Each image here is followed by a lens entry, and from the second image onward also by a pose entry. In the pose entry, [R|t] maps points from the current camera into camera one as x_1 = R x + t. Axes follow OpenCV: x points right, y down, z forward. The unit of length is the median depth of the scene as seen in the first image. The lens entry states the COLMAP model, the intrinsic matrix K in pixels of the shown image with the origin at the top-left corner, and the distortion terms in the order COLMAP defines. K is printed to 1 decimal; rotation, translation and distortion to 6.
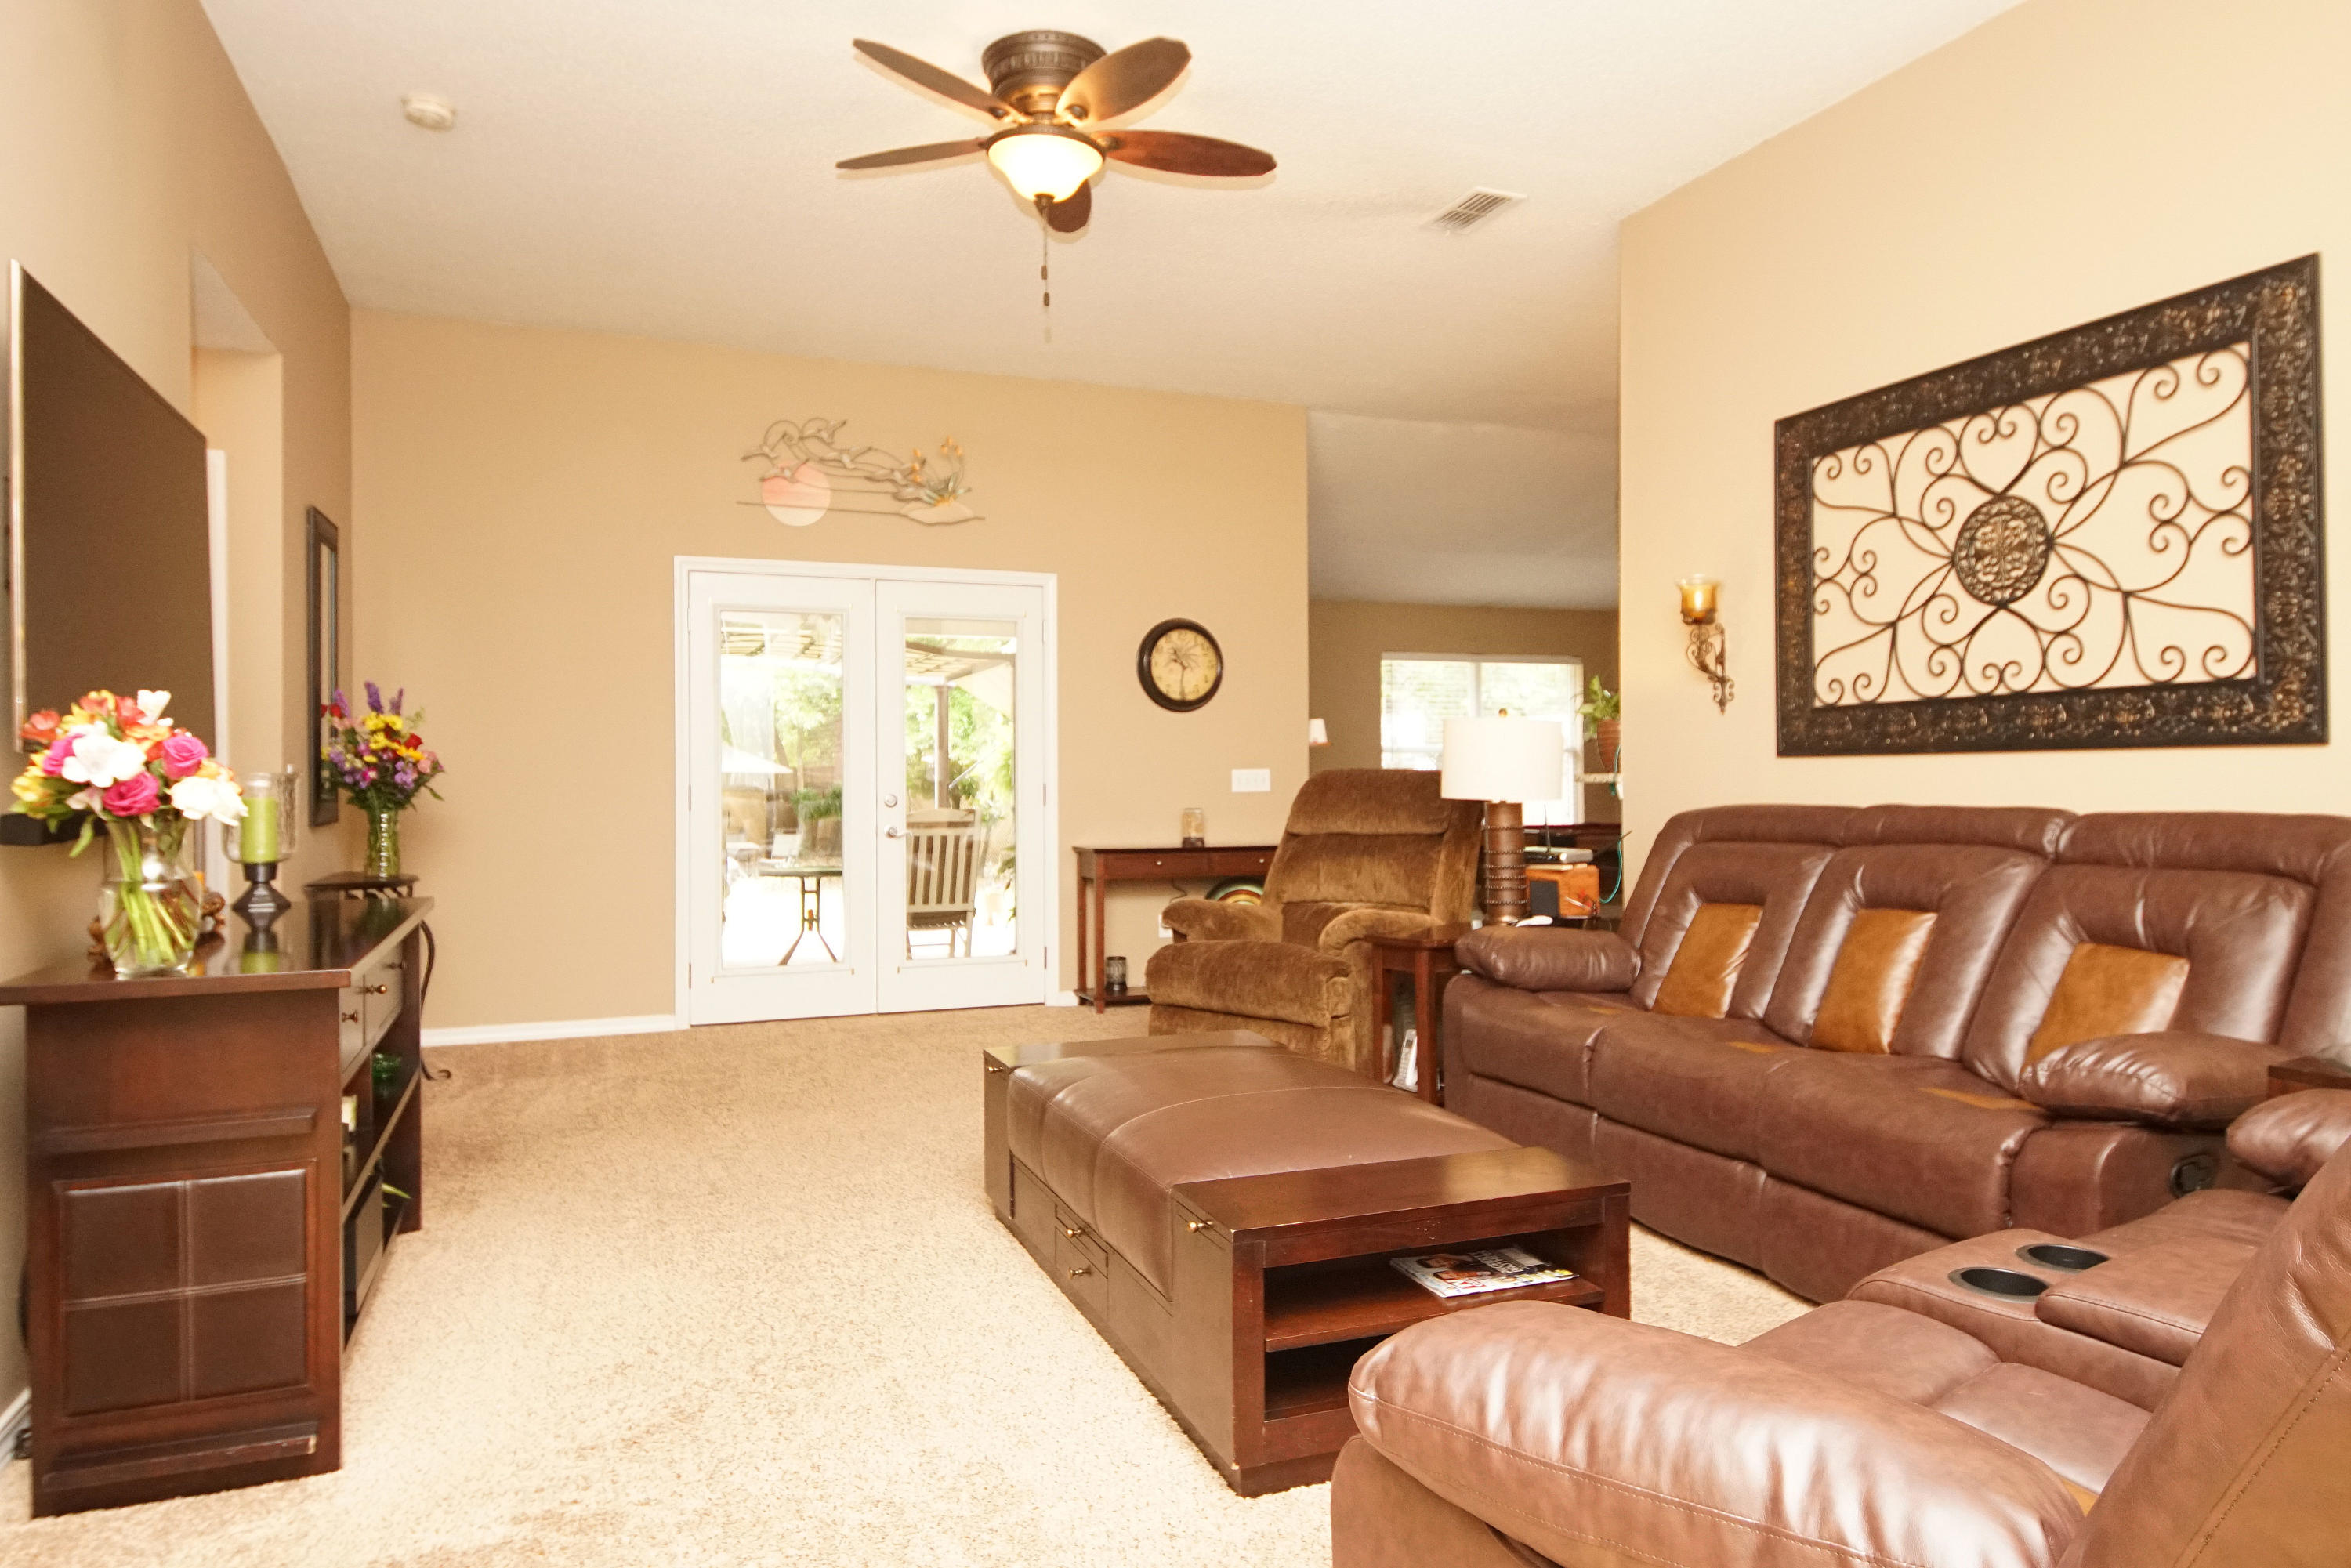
lens RADIAL K [[1483.7, 0, 1155.8], [0, 1483.7, 765.5], [0, 0, 1]] dist [0.049239, -0.050042]
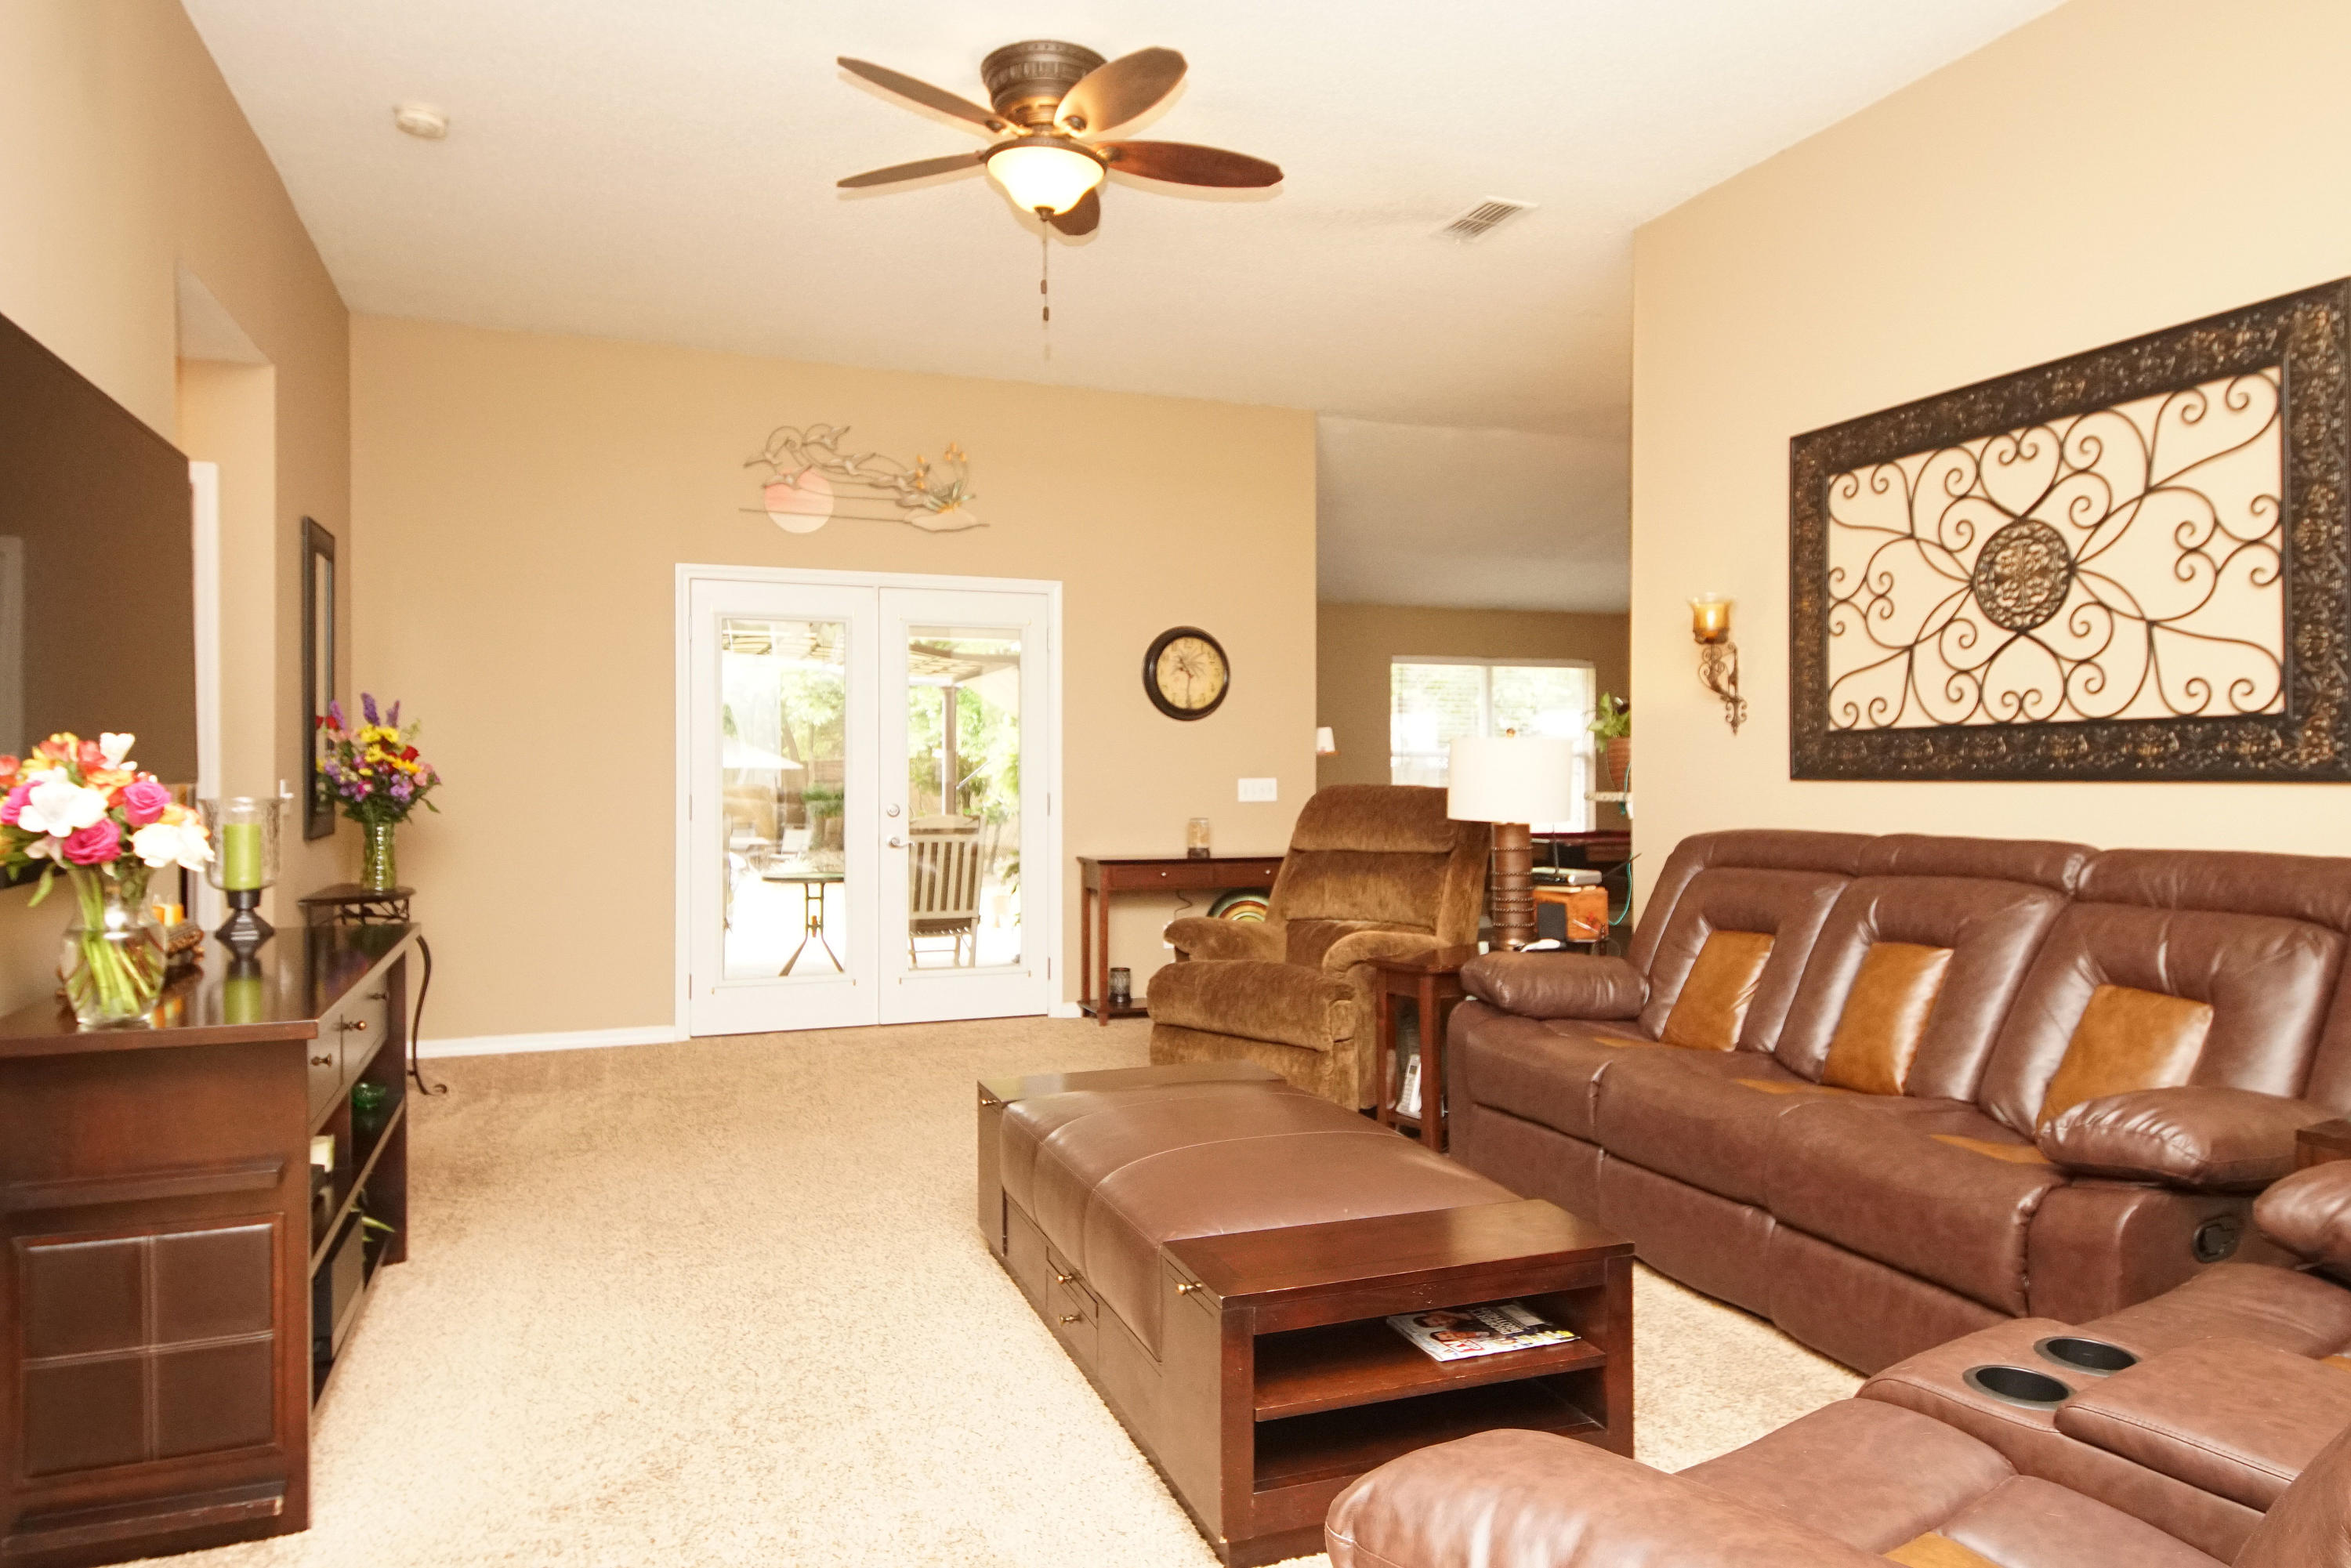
lens RADIAL K [[1483.7, 0, 1155.8], [0, 1483.7, 765.5], [0, 0, 1]] dist [0.049239, -0.050042]
pose [[0.999954, 0.004332, -0.008513, 0.009068], [-0.004285, 0.999975, 0.005580, -0.022313], [0.008537, -0.005544, 0.999948, 0.018430]]
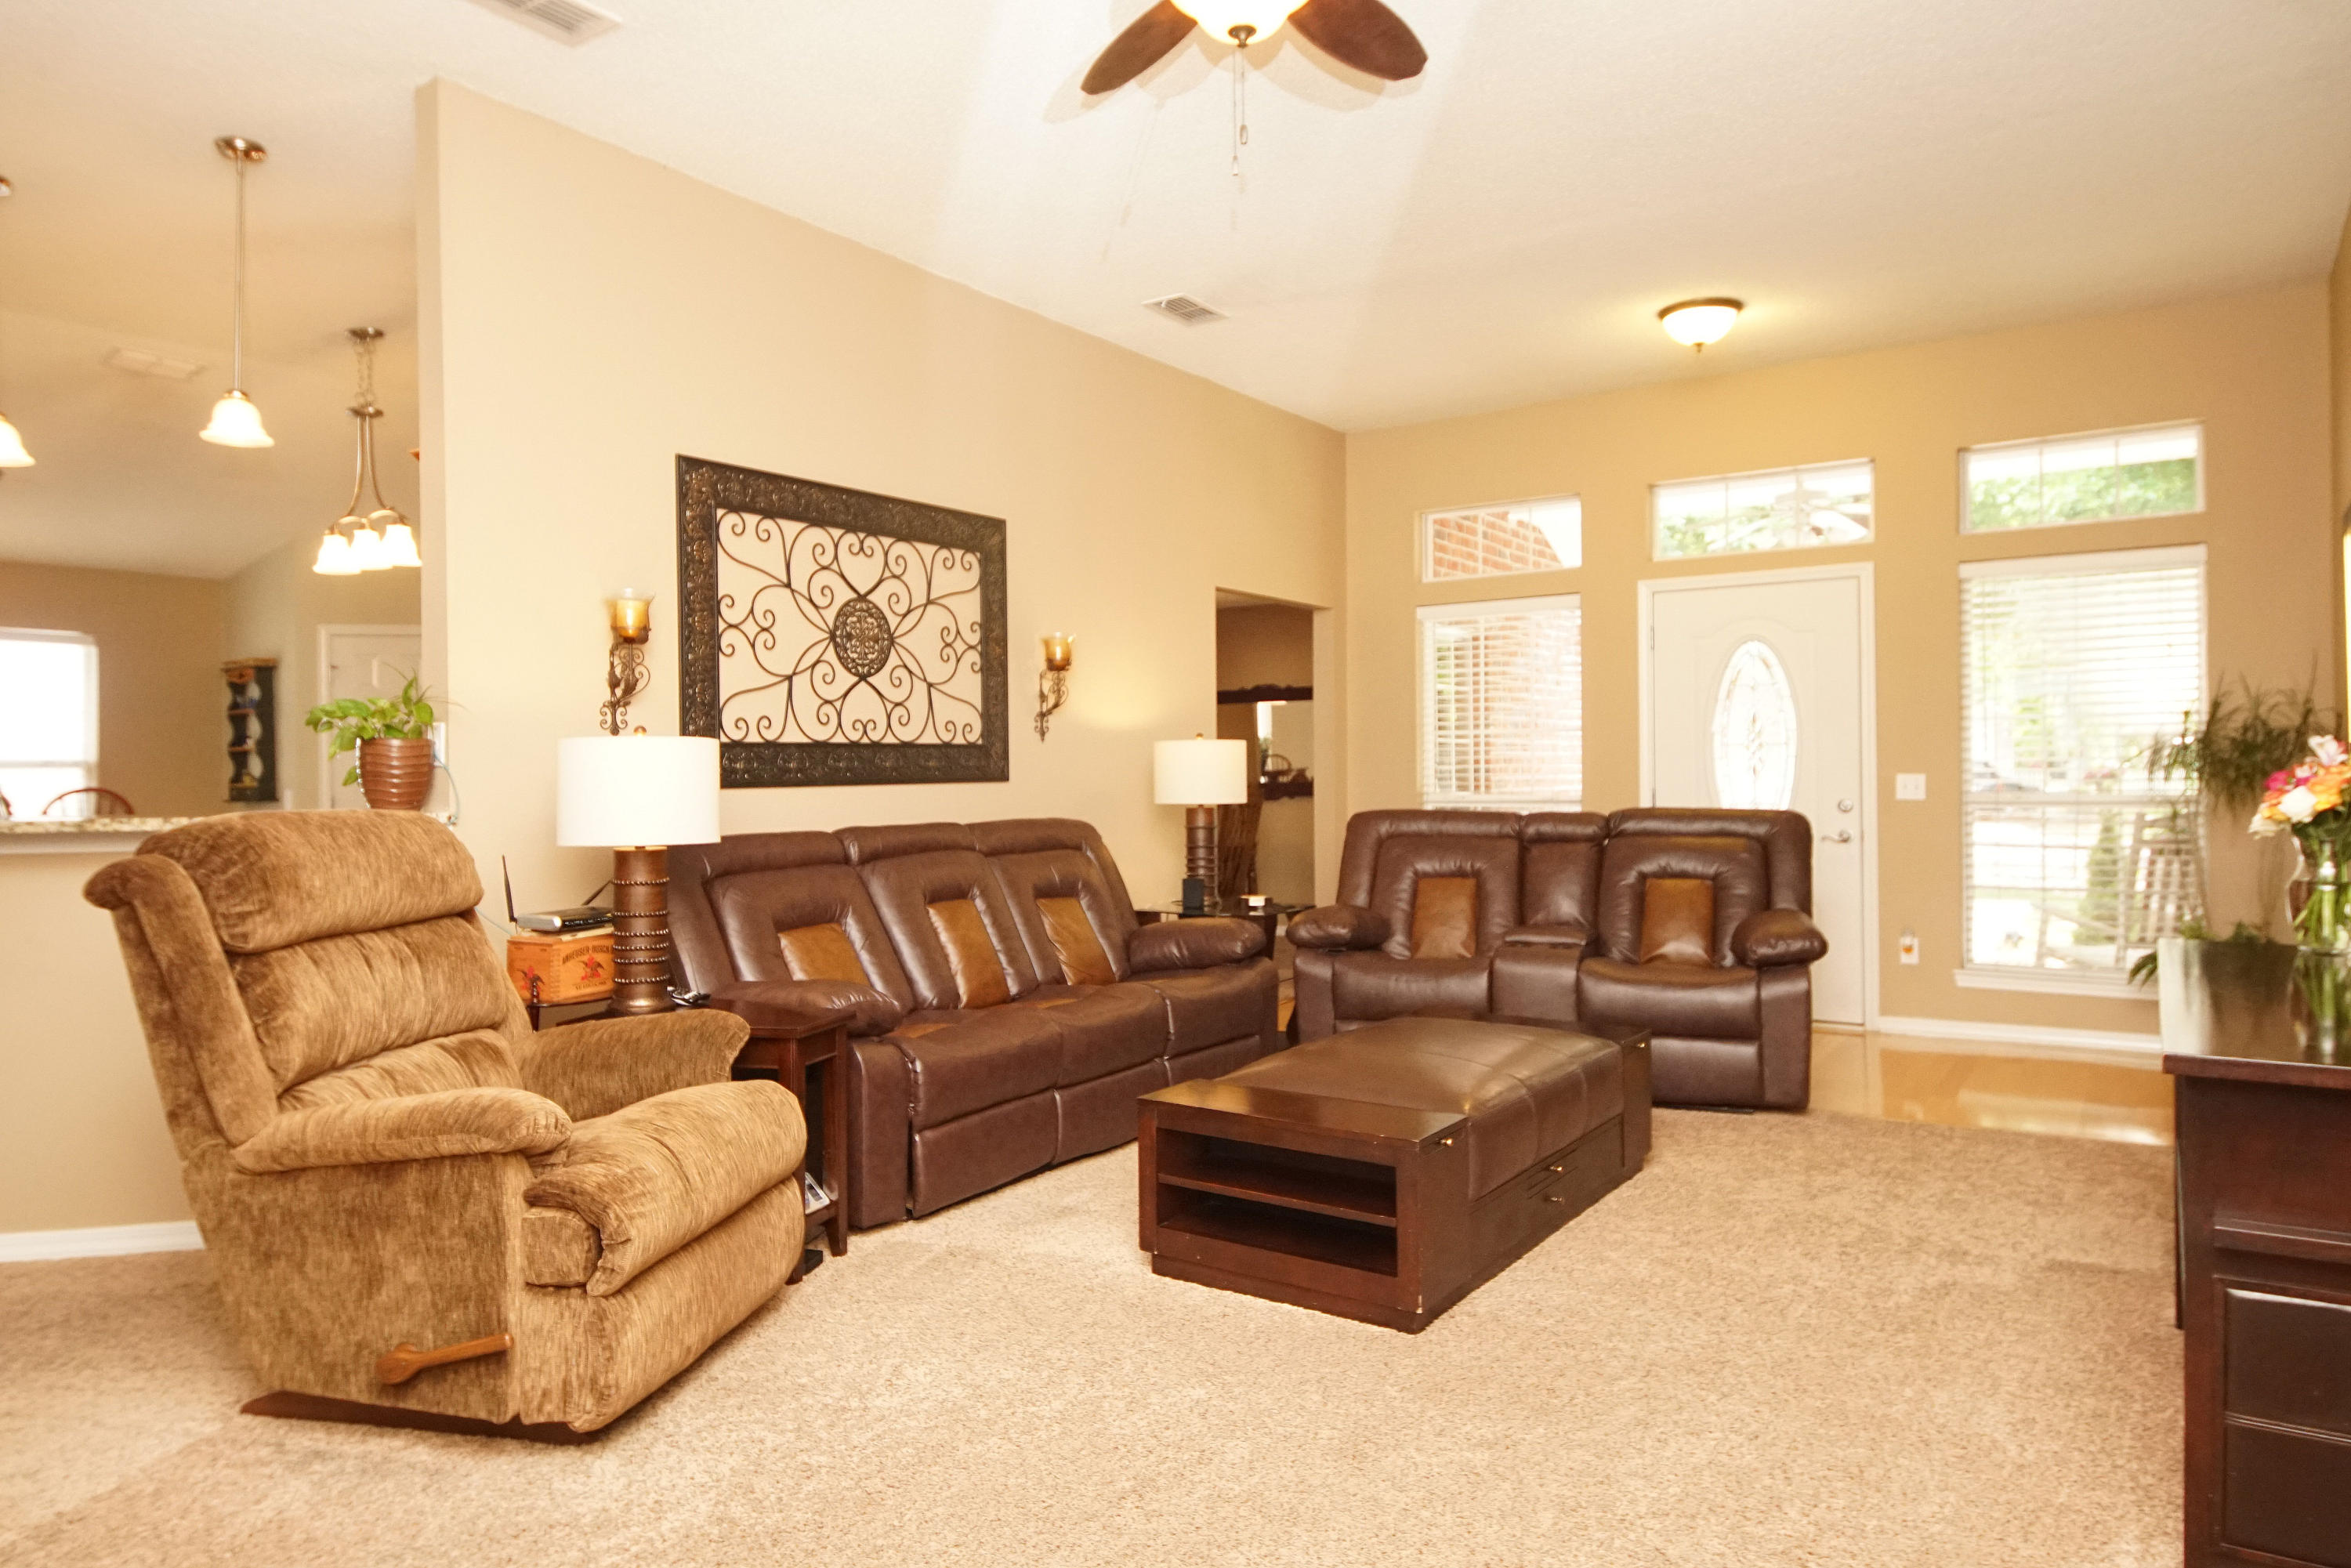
lens RADIAL K [[1483.7, 0, 1155.8], [0, 1483.7, 765.5], [0, 0, 1]] dist [0.049239, -0.050042]
pose [[-0.569269, 0.011178, 0.822075, -0.686831], [0.003847, 0.999933, -0.010933, -0.011049], [-0.822142, -0.003061, -0.569274, 1.527350]]
